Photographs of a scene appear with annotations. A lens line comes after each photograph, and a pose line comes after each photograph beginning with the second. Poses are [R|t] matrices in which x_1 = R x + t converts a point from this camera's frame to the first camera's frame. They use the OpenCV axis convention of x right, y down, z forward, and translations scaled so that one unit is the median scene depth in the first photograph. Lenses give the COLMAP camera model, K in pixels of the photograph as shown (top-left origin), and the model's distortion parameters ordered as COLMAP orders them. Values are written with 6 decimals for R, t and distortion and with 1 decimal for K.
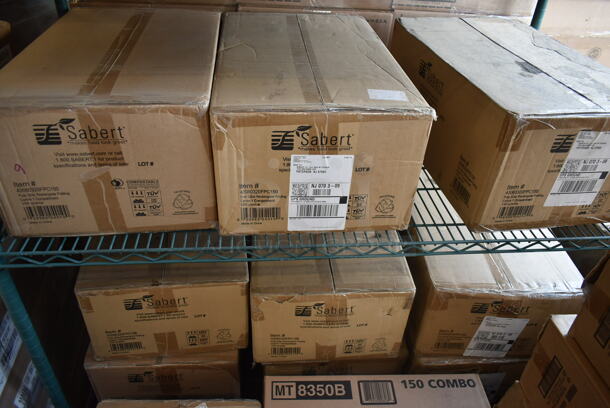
lens RADIAL K [[467.4, 0, 305.0], [0, 467.4, 204.0], [0, 0, 1]] dist [-0.025102, 0.011442]
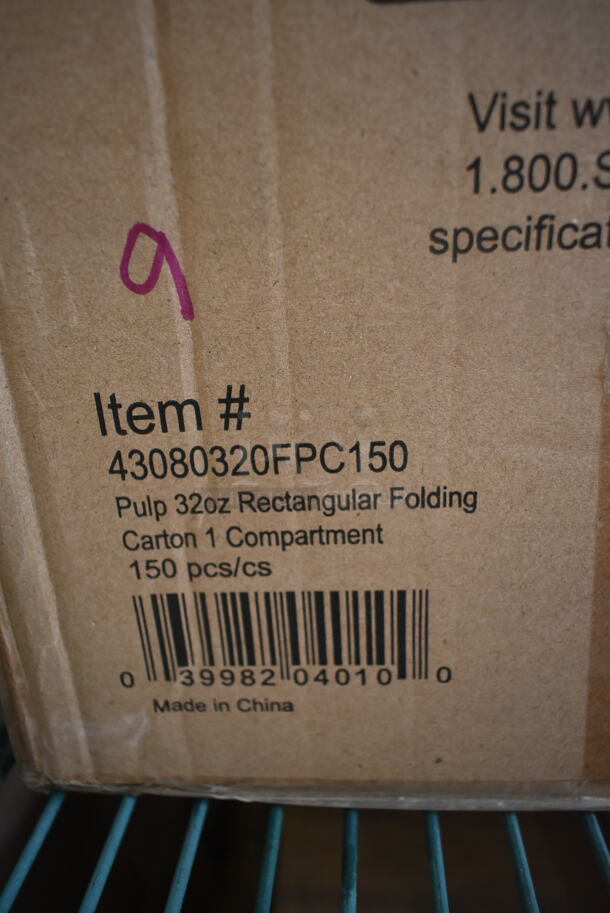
lens RADIAL K [[699.6, 0, 305.0], [0, 699.6, 456.5], [0, 0, 1]] dist [-0.025102, 0.011442]
pose [[0.975835, -0.013108, -0.218116, -0.516758], [-0.037885, 0.972932, -0.227966, 0.012341], [0.215200, 0.230721, 0.948924, 0.811024]]
